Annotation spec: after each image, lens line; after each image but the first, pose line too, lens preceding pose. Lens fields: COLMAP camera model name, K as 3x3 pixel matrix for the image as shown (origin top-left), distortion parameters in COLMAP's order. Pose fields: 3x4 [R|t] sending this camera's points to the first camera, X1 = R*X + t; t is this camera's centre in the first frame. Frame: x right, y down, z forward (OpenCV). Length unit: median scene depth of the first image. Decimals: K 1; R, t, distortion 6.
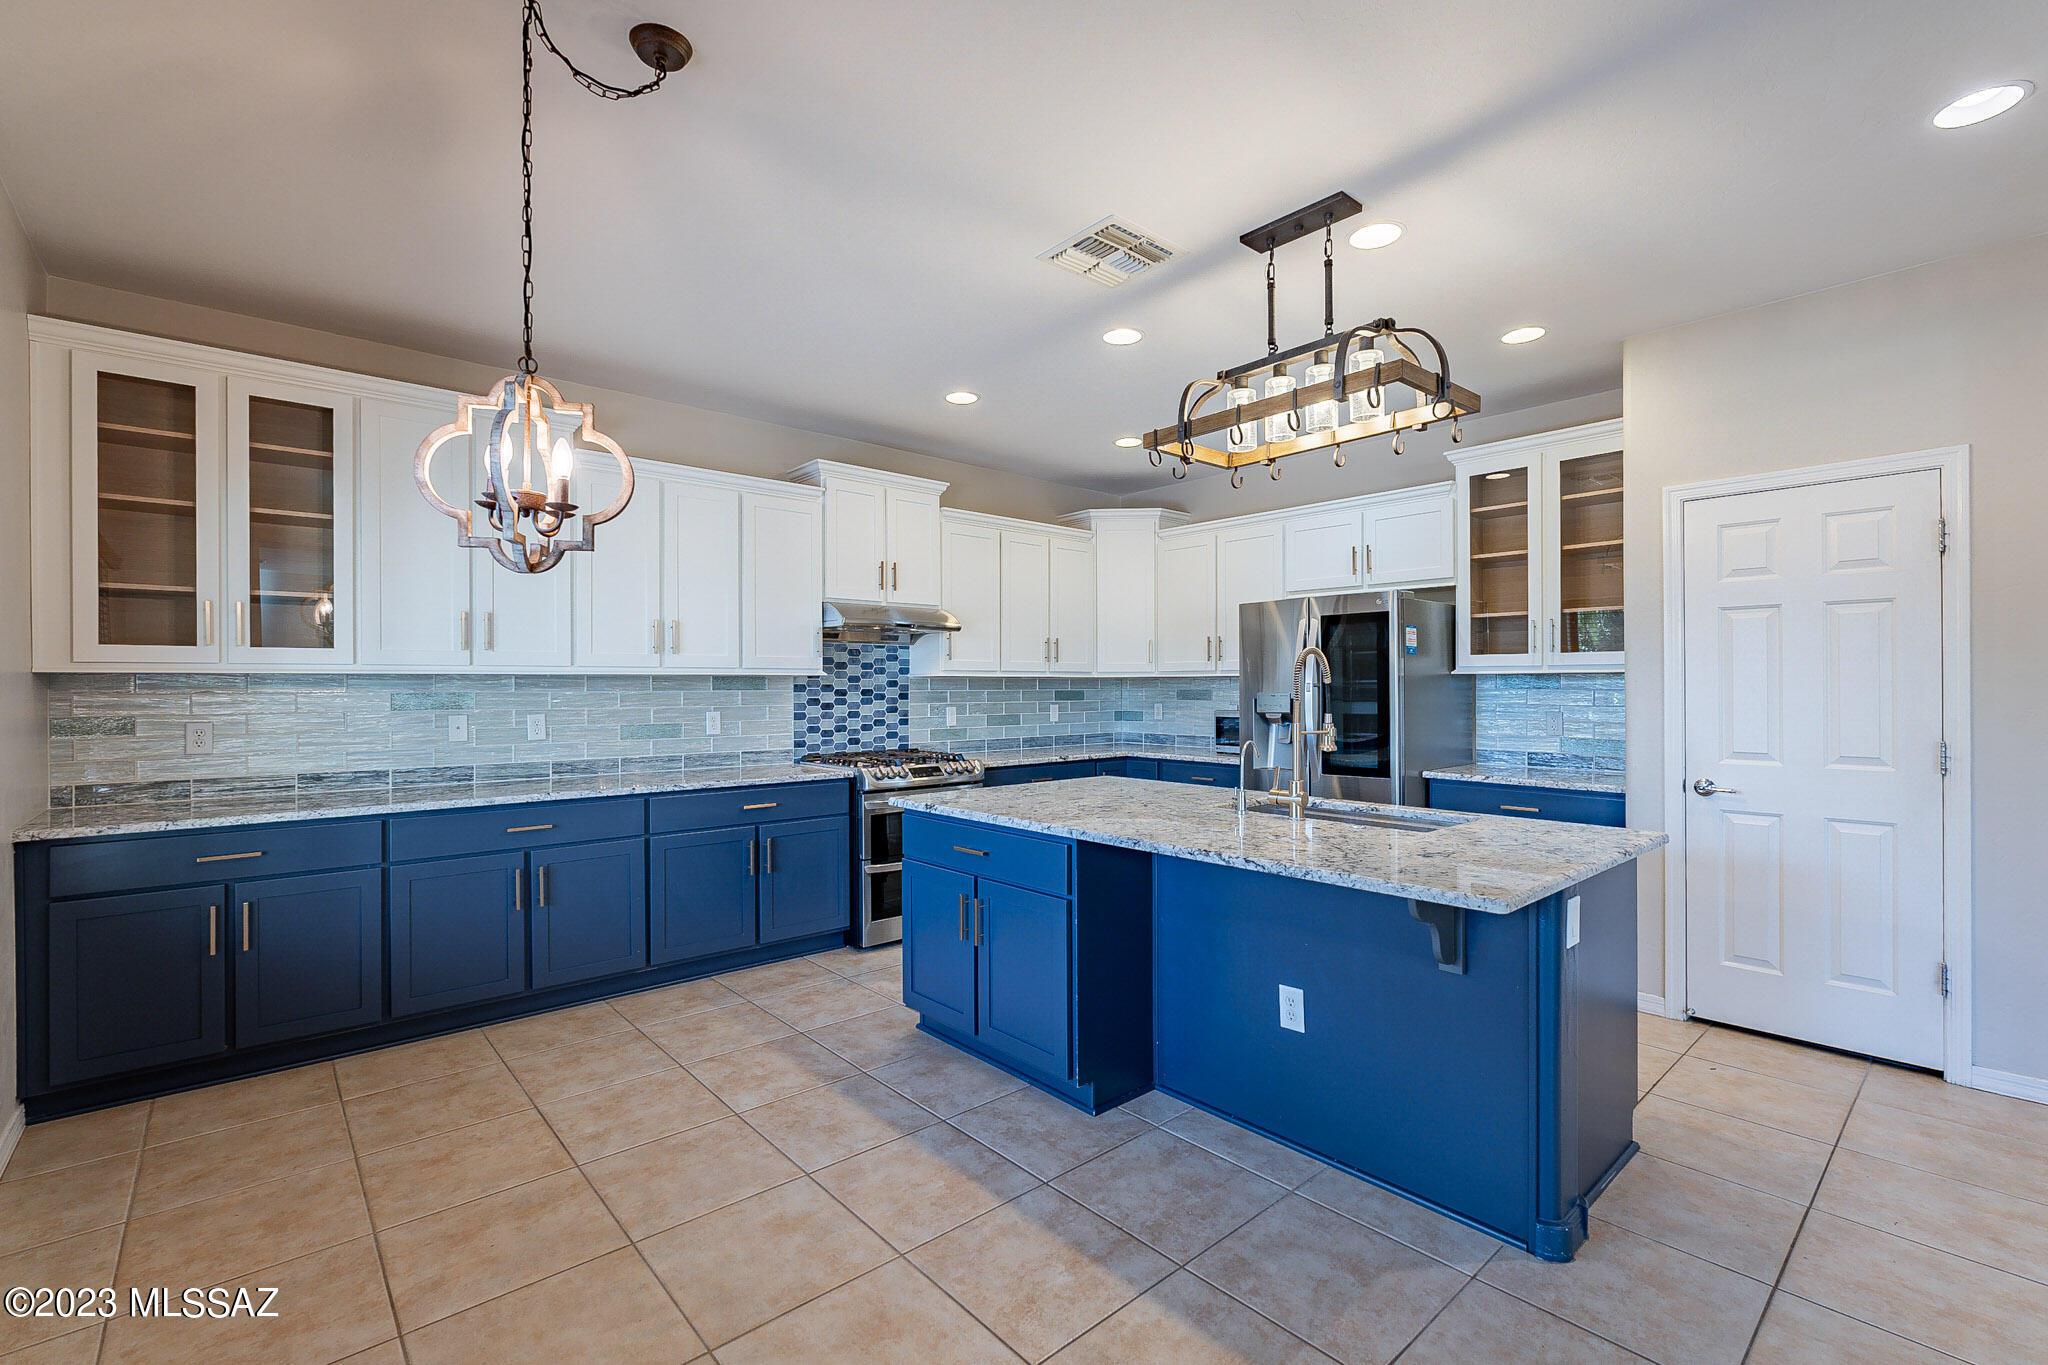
lens RADIAL K [[895.7, 0, 1020.4], [0, 895.7, 683.1], [0, 0, 1]] dist [-0.001914, -0.000216]
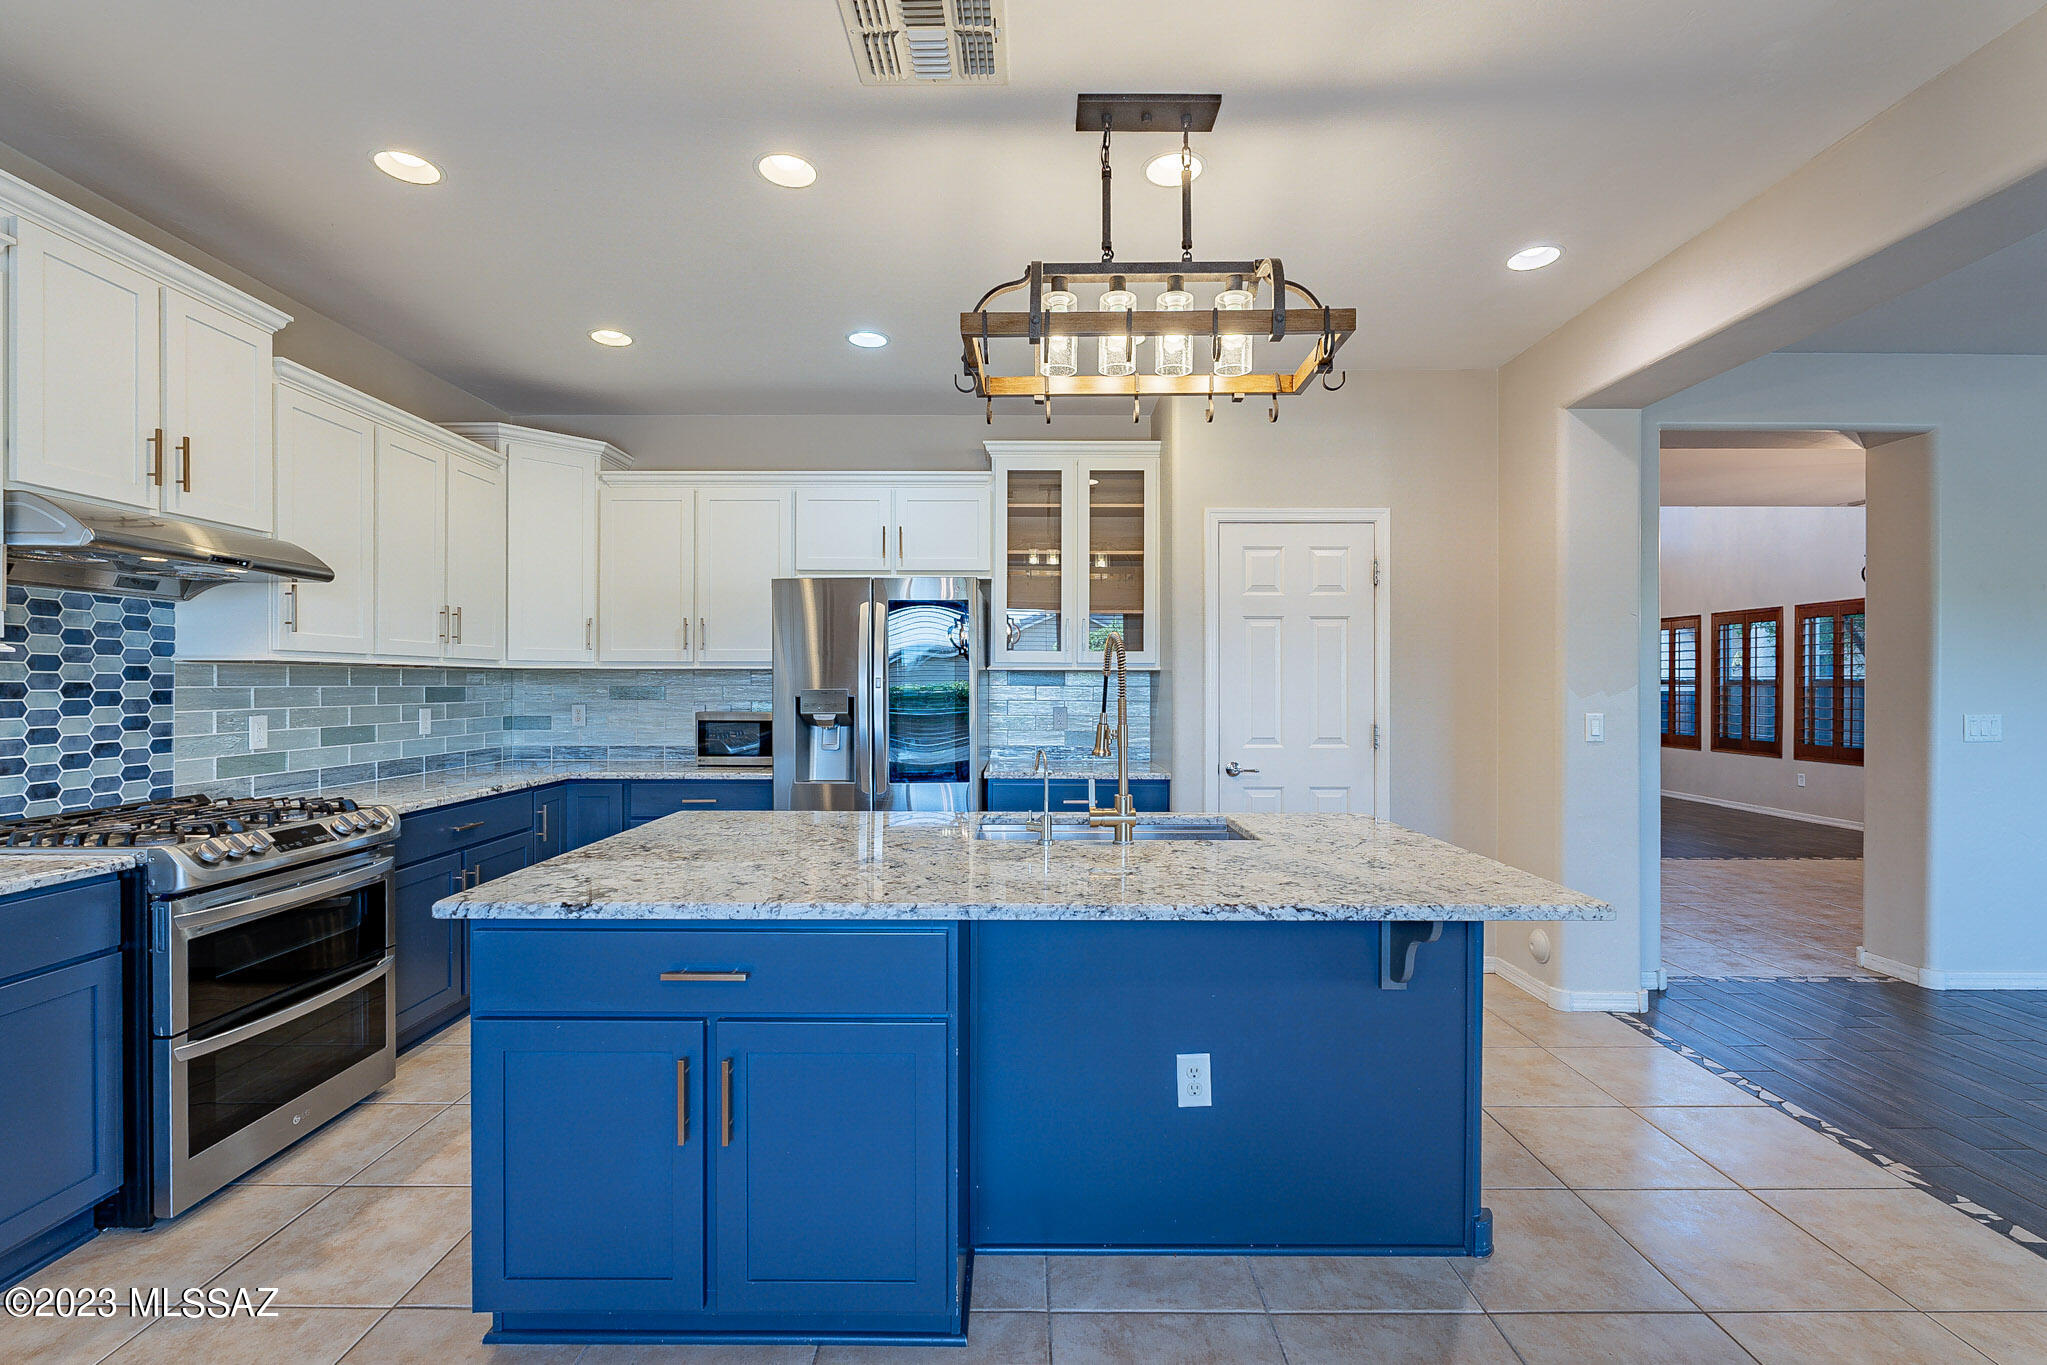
lens RADIAL K [[896.4, 0, 1023.5], [0, 896.4, 682.5], [0, 0, 1]] dist [-0.003645, 0.000007]
pose [[0.660809, 0.004598, 0.750540, -0.226871], [-0.005191, 0.999985, -0.001556, 0.004983], [-0.750536, -0.002868, 0.660823, 0.330175]]
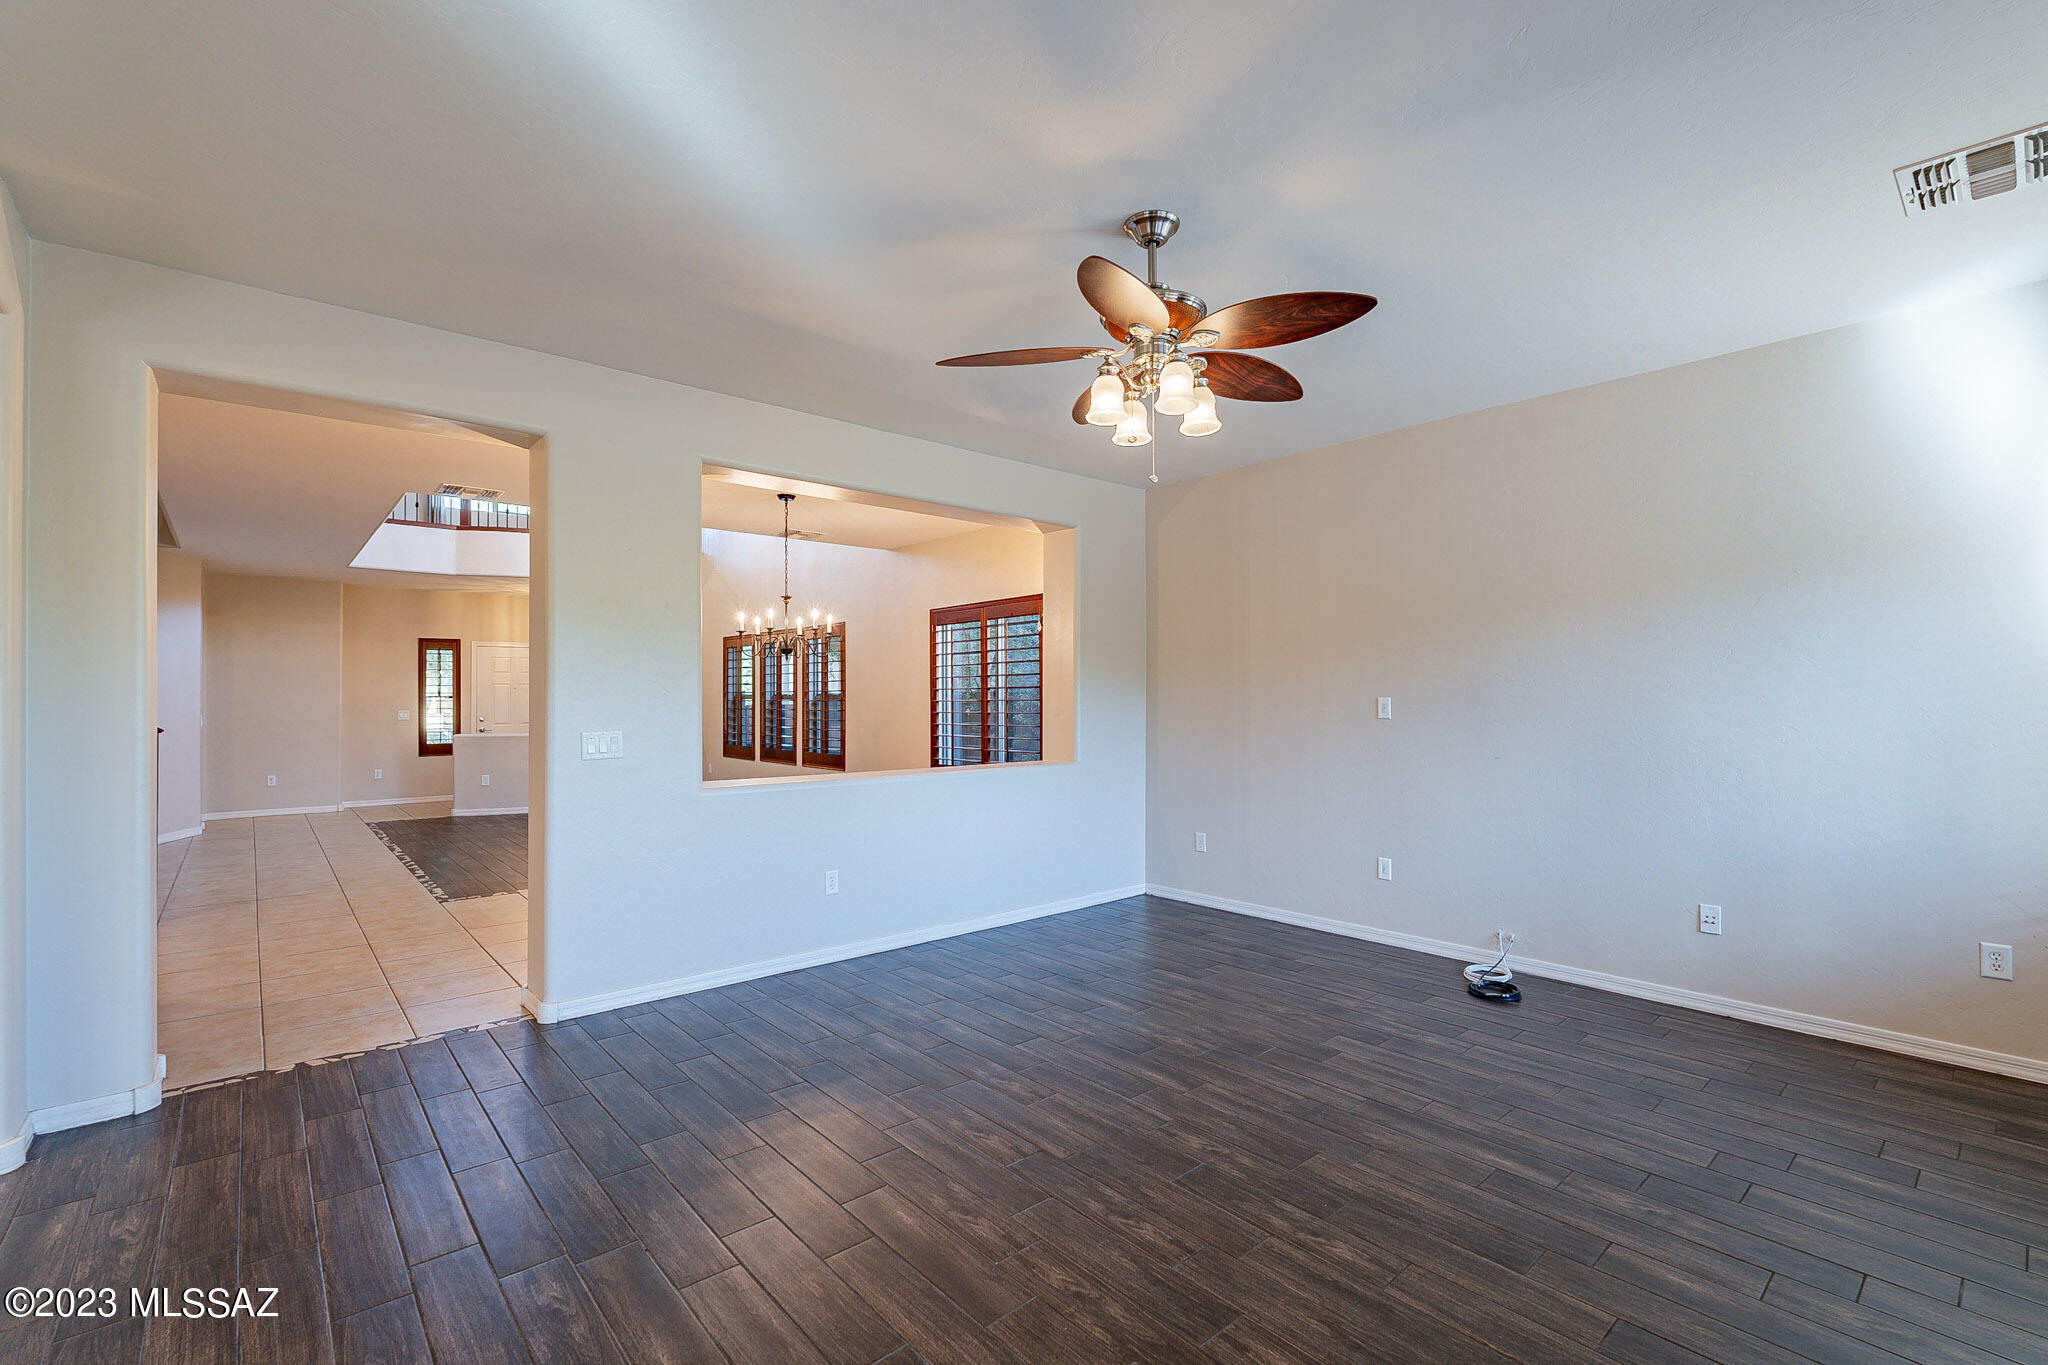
lens RADIAL K [[895.7, 0, 1020.4], [0, 895.7, 683.1], [0, 0, 1]] dist [-0.001914, -0.000216]
pose [[0.009788, 0.017279, 0.999803, 0.180493], [0.000423, 0.999851, -0.017284, -0.002151], [-0.999952, 0.000592, 0.009780, -0.201133]]
